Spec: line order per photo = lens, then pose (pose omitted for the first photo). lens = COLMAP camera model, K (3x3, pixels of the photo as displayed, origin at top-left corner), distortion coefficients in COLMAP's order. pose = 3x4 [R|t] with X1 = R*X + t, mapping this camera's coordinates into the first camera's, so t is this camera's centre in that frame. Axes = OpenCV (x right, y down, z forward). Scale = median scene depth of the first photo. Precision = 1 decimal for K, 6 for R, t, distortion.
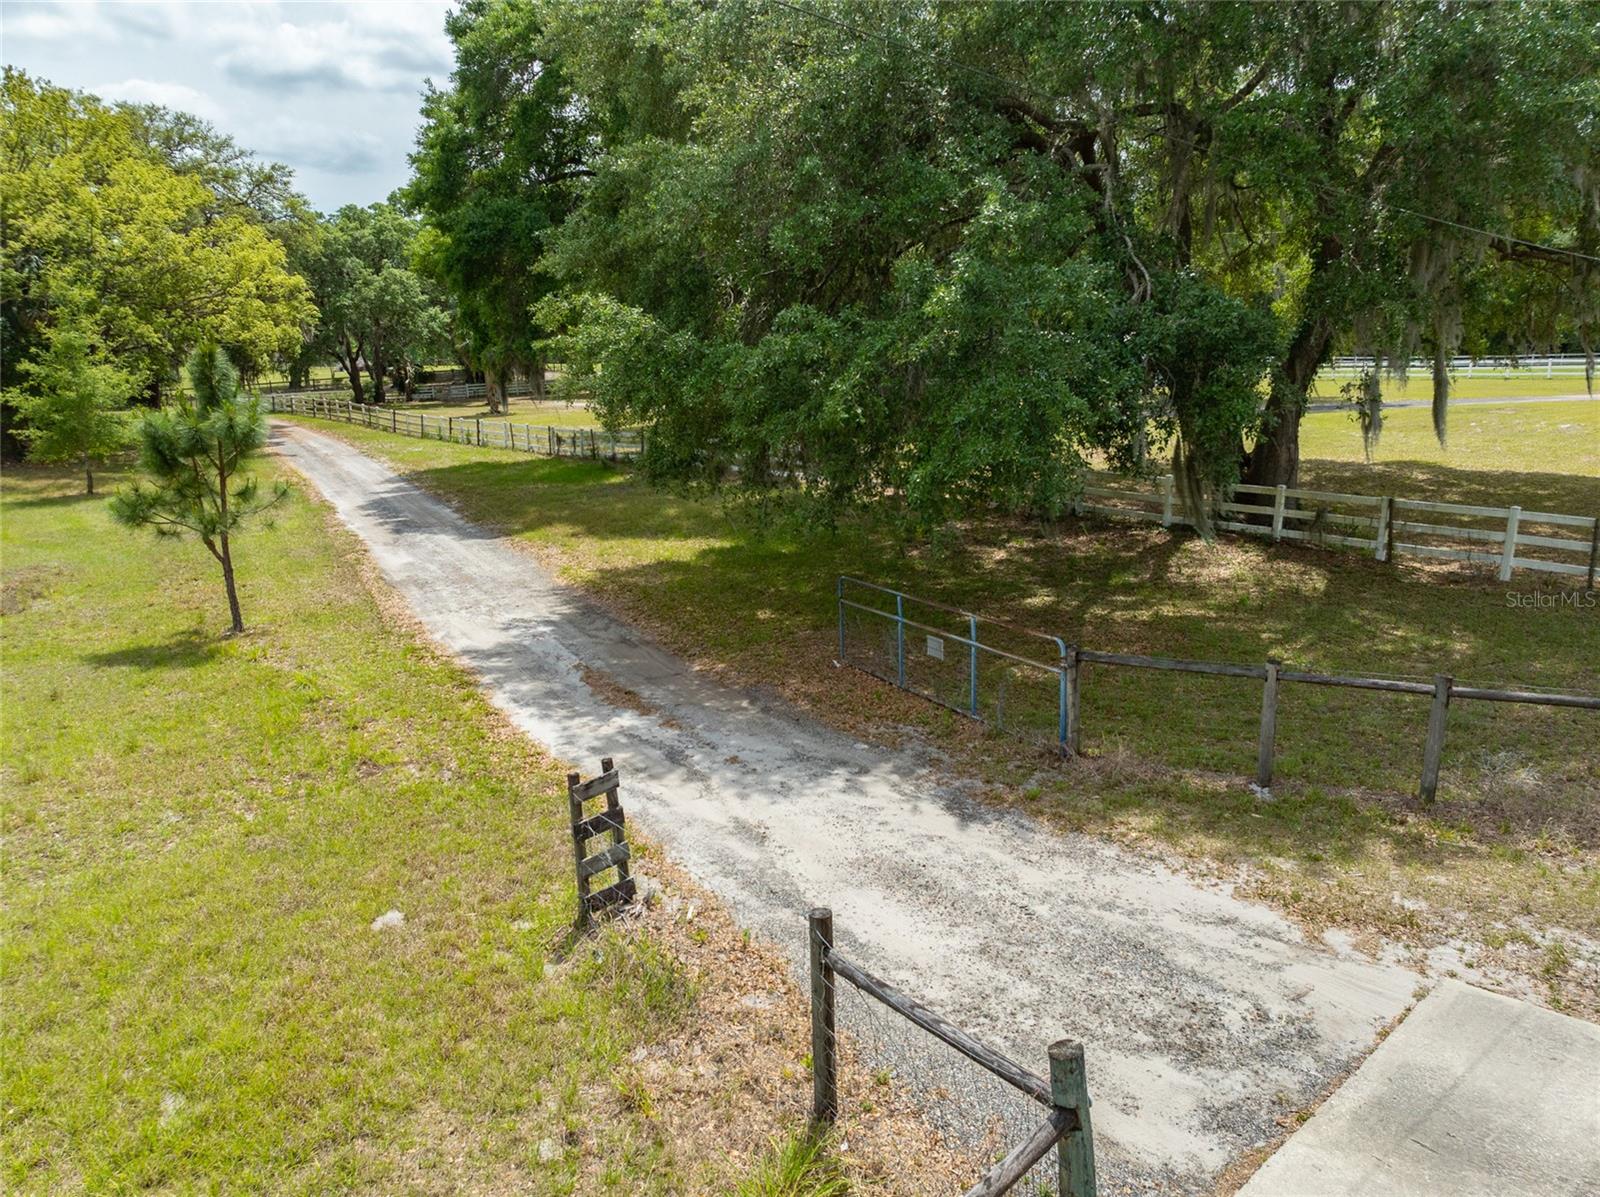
lens RADIAL K [[1118.0, 0, 800.0], [0, 1118.0, 598.5], [0, 0, 1]] dist [-0.040921, 0.028311]
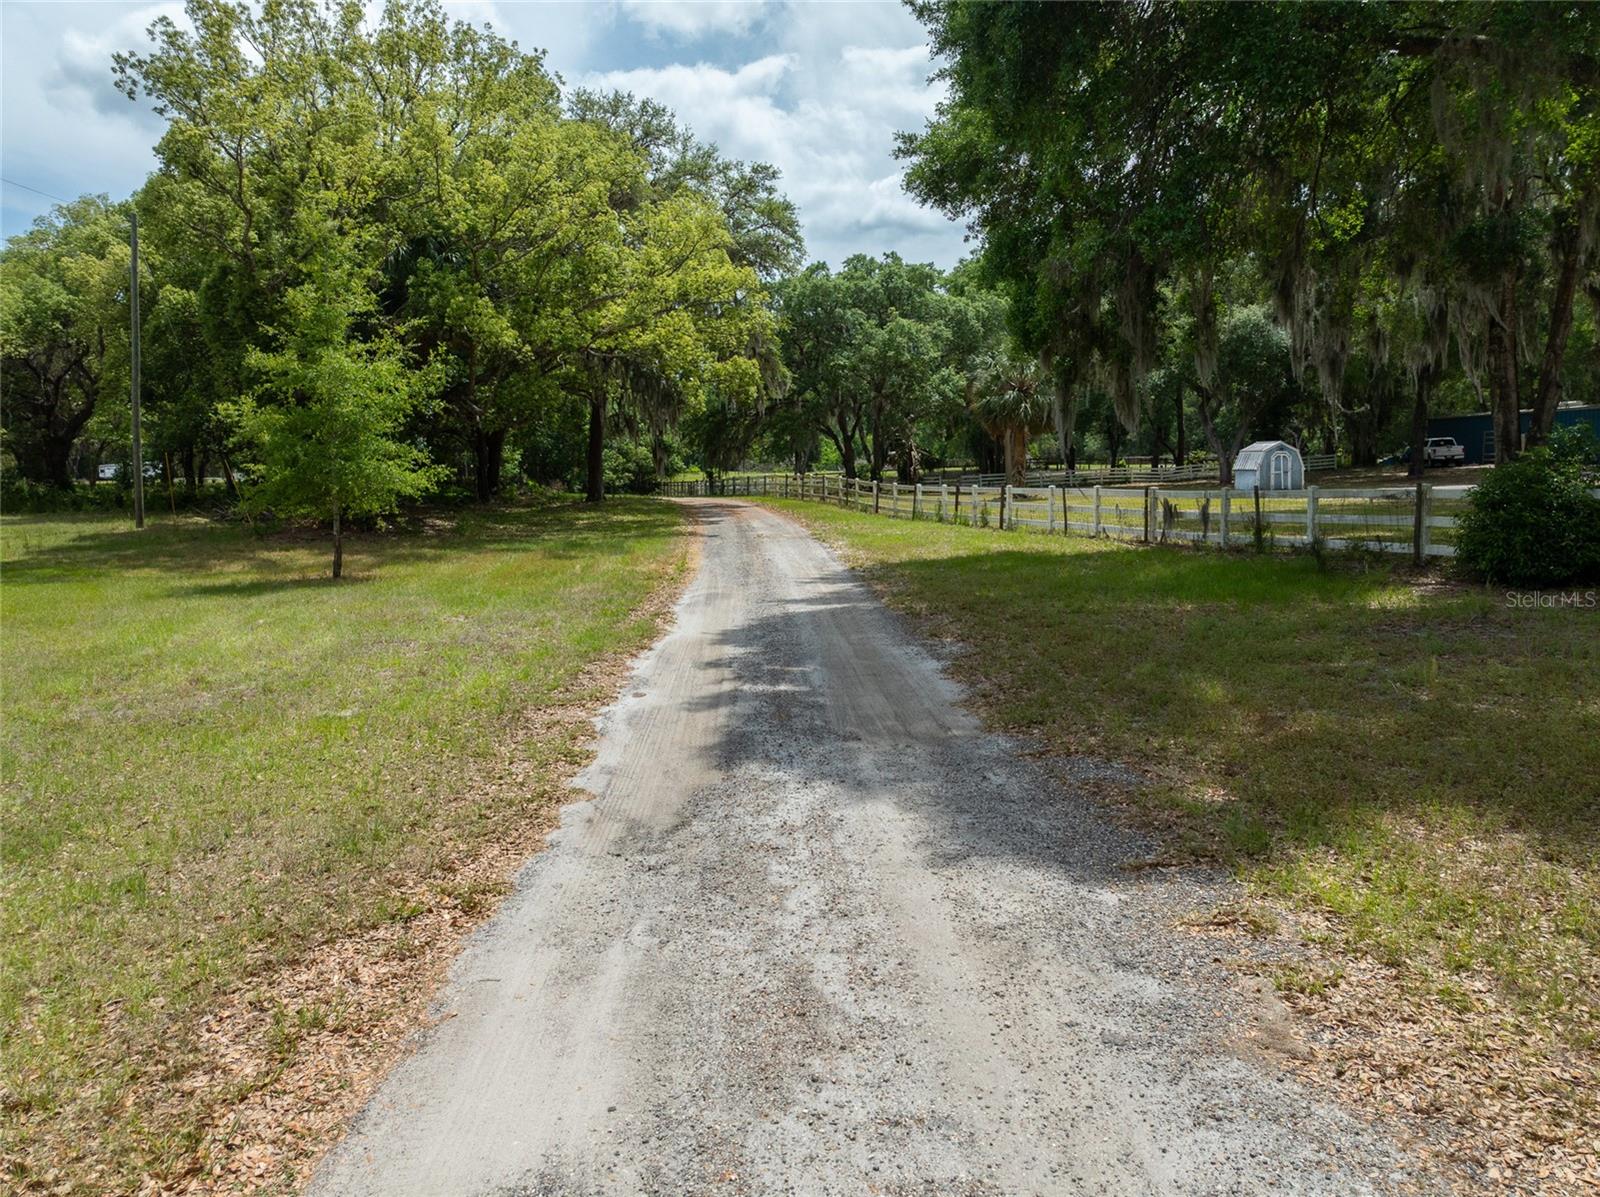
lens RADIAL K [[1118.0, 0, 800.0], [0, 1118.0, 598.5], [0, 0, 1]] dist [-0.040921, 0.028311]
pose [[0.904065, 0.044306, -0.425092, -0.132564], [-0.087831, 0.992643, -0.083336, -0.042873], [0.418273, 0.112677, 0.901306, 0.429265]]
